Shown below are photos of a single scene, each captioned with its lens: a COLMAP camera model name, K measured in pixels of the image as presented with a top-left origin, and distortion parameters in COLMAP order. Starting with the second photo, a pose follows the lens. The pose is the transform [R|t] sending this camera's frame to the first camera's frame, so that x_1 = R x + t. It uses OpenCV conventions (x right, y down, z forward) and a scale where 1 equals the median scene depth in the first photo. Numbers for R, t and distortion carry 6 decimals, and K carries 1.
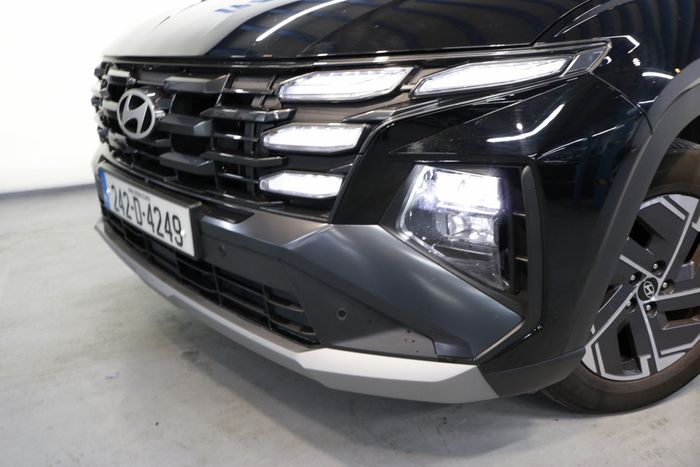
lens RADIAL K [[575.5, 0, 343.0], [0, 575.5, 237.4], [0, 0, 1]] dist [-0.151579, 0.109723]
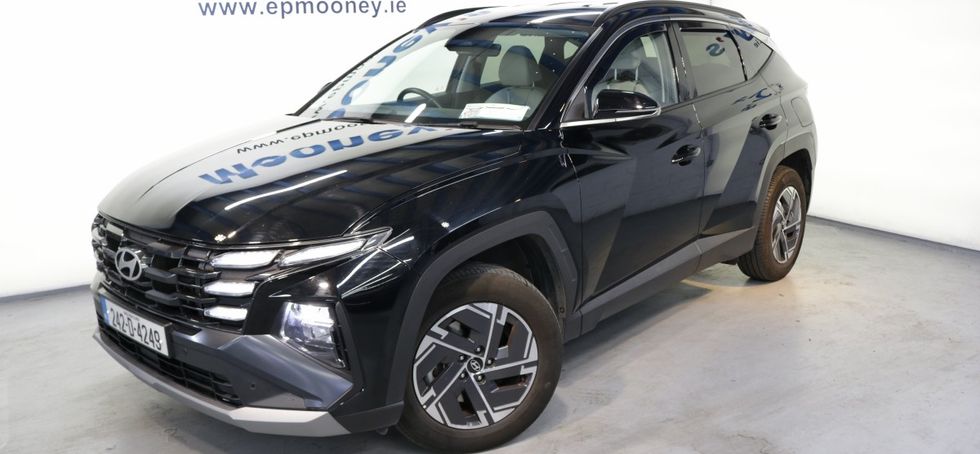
lens RADIAL K [[808.6, 0, 483.8], [0, 808.6, 227.8], [0, 0, 1]] dist [-0.127394, 0.055432]
pose [[0.994710, -0.037141, 0.095772, 0.387901], [0.047532, 0.992948, -0.108608, -0.037899], [-0.091063, 0.112585, 0.989461, -1.215207]]
